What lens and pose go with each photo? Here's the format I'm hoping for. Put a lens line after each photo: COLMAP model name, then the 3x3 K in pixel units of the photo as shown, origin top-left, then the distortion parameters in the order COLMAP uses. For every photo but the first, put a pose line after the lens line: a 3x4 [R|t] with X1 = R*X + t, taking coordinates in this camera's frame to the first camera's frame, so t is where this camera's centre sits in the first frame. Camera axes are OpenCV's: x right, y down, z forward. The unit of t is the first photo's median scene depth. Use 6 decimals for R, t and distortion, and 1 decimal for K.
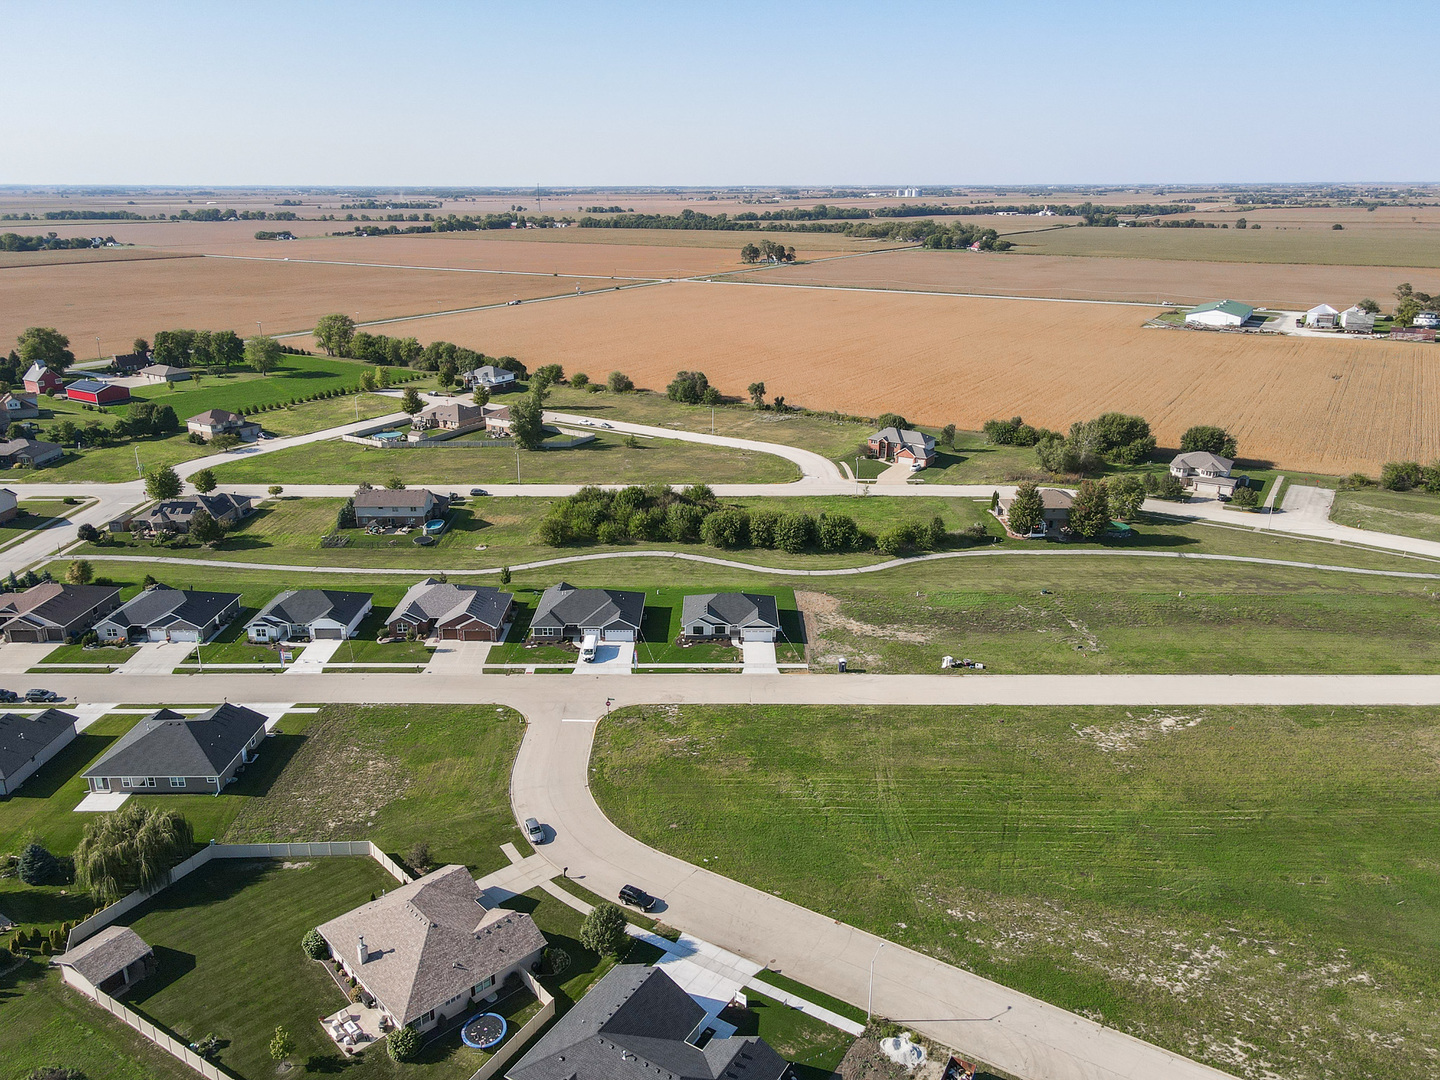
lens RADIAL K [[1053.8, 0, 720.0], [0, 1053.8, 540.0], [0, 0, 1]] dist [-0.000826, 0.032543]
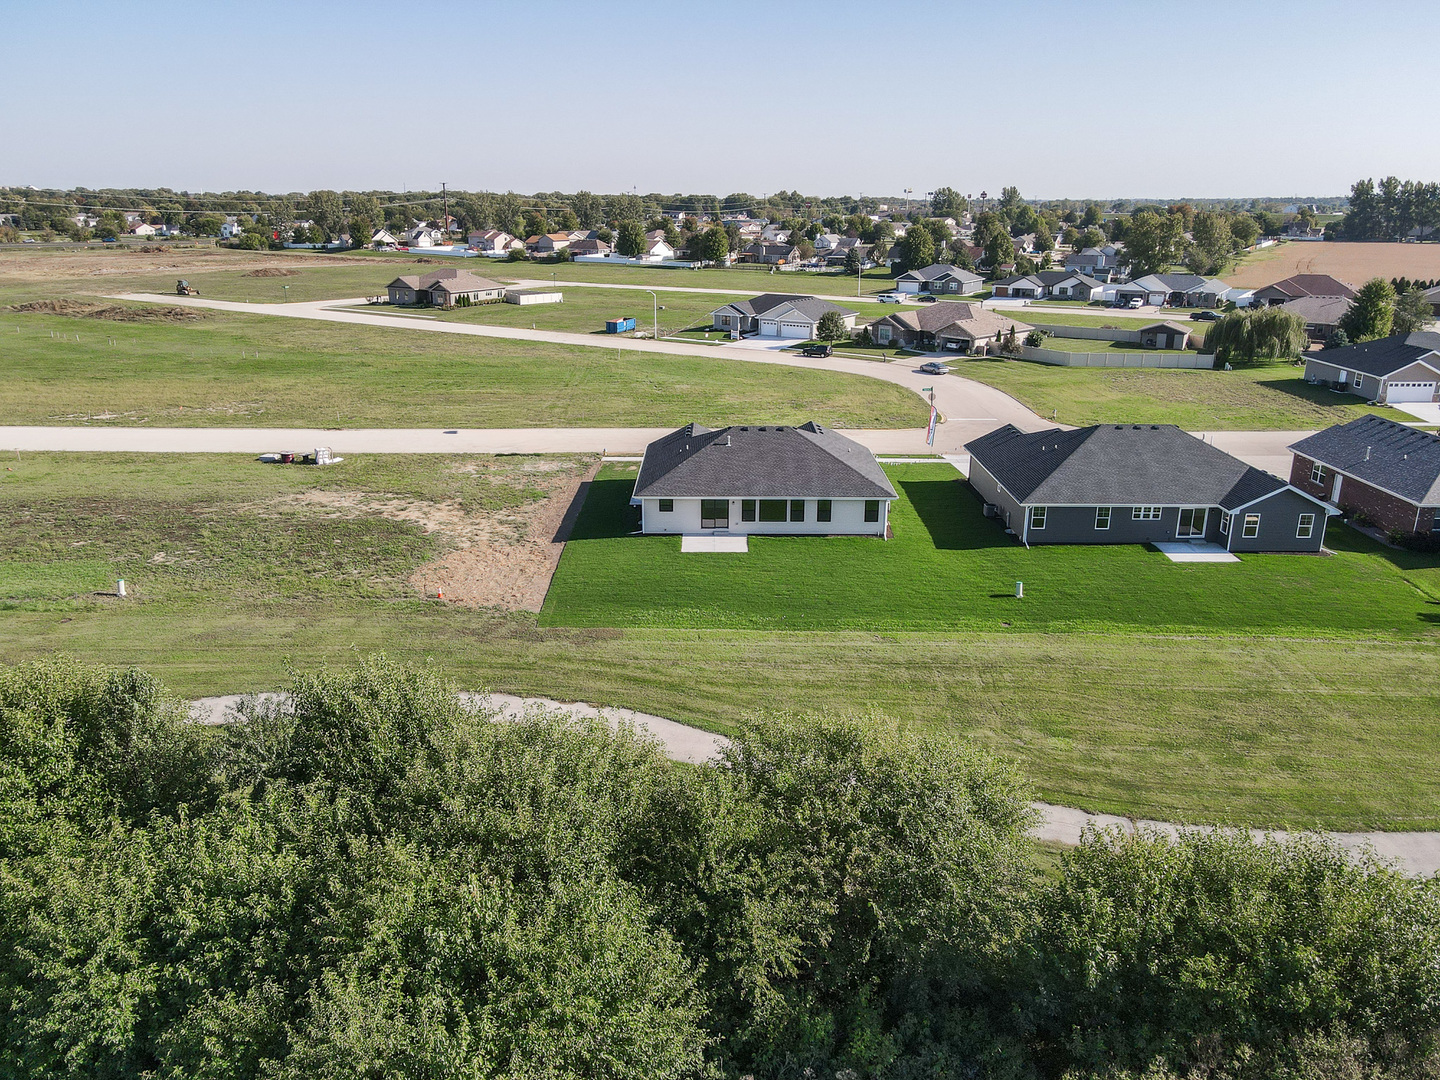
lens RADIAL K [[1053.8, 0, 720.0], [0, 1053.8, 540.0], [0, 0, 1]] dist [-0.000826, 0.032543]
pose [[-0.999998, 0.001251, -0.001810, 0.026751], [-0.000093, 0.797882, 0.602814, -0.156041], [0.002198, 0.602812, -0.797880, 1.411343]]
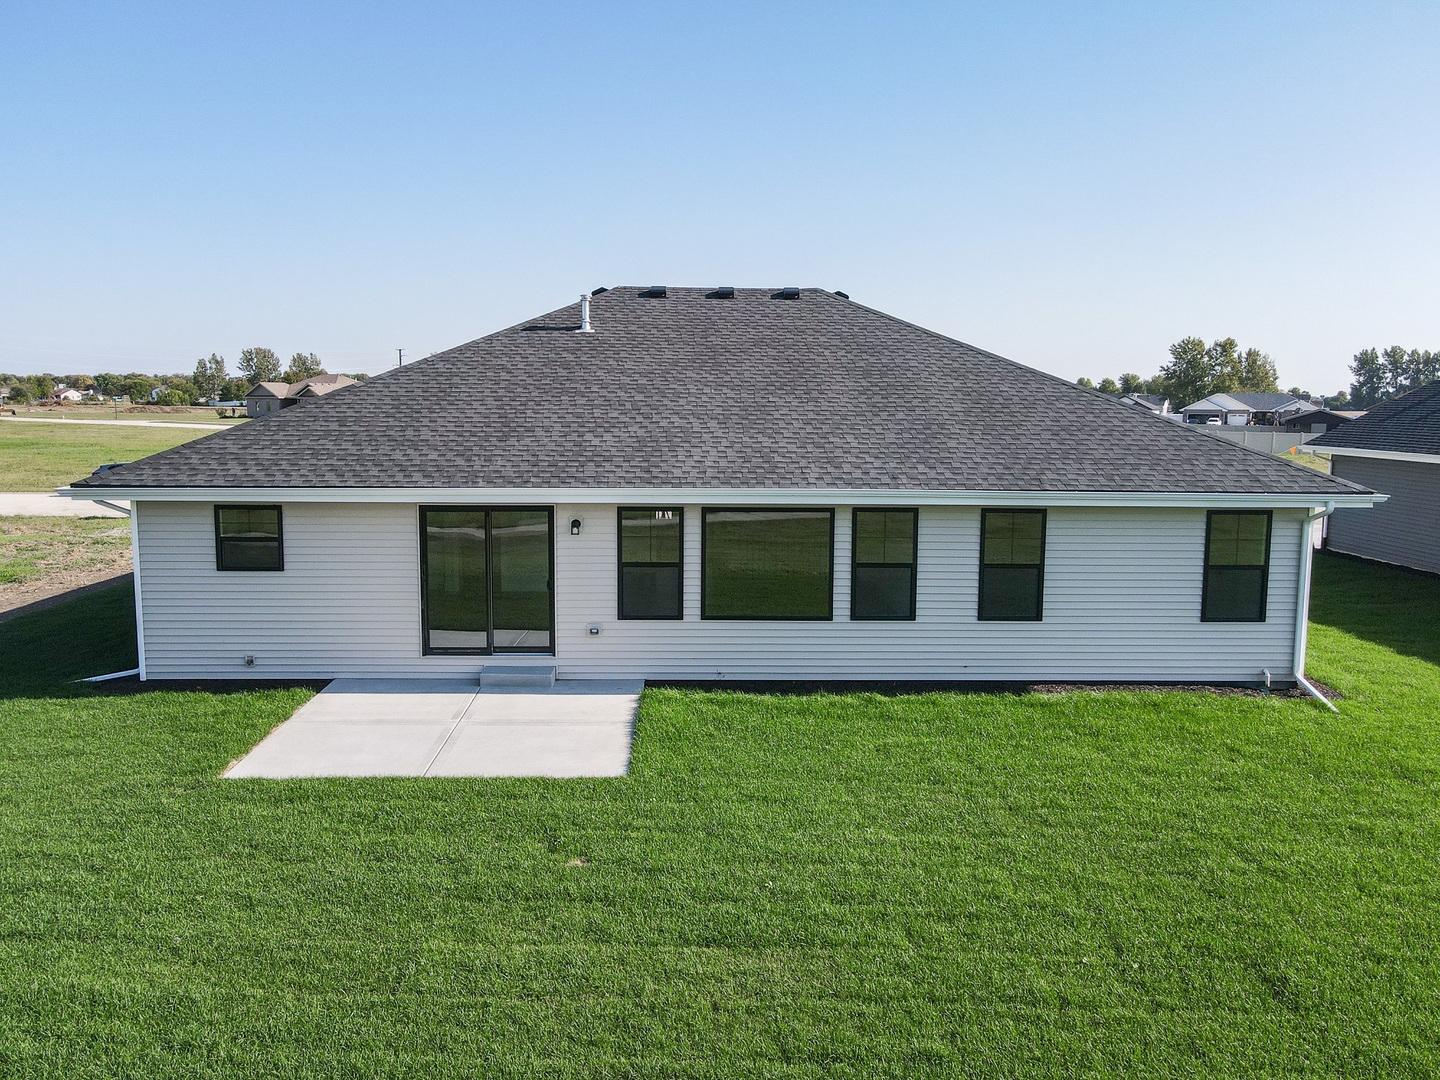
lens RADIAL K [[1053.8, 0, 720.0], [0, 1053.8, 540.0], [0, 0, 1]] dist [-0.000826, 0.032543]
pose [[-0.999728, -0.000978, -0.023303, 0.012362], [-0.011320, 0.893884, 0.448155, 0.027299], [0.020392, 0.448297, -0.893652, 1.171647]]
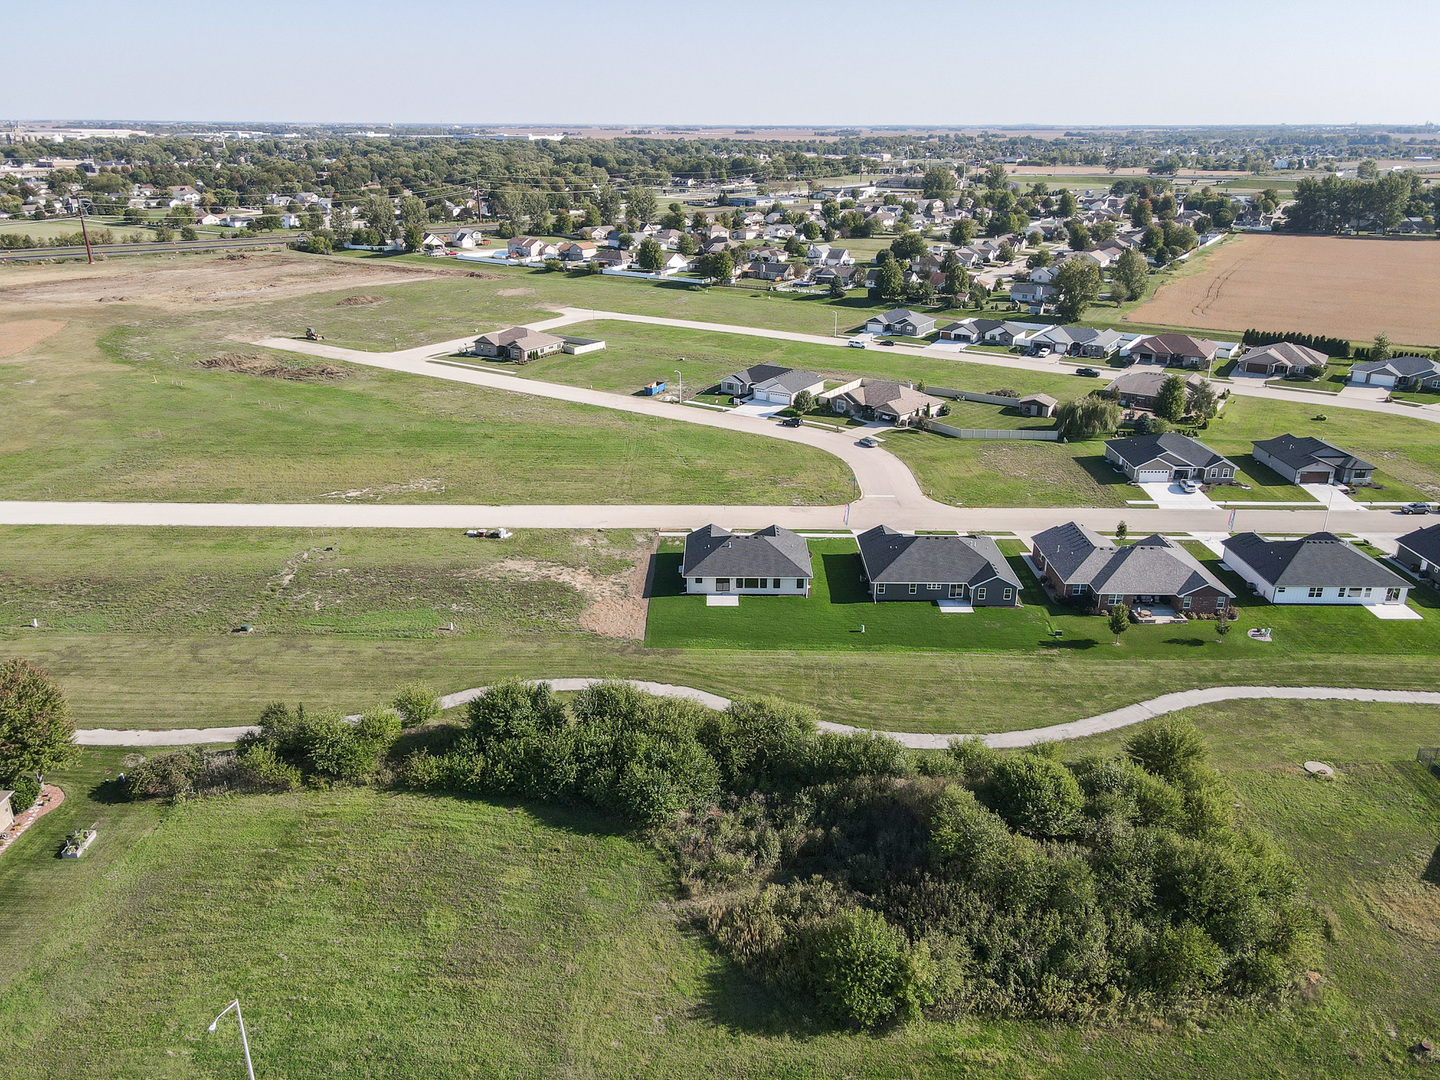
lens RADIAL K [[1053.8, 0, 720.0], [0, 1053.8, 540.0], [0, 0, 1]] dist [-0.000826, 0.032543]
pose [[-0.999992, -0.001291, 0.003862, 0.027058], [0.001547, 0.756909, 0.653519, -0.462559], [-0.003767, 0.653519, -0.756900, 1.664171]]
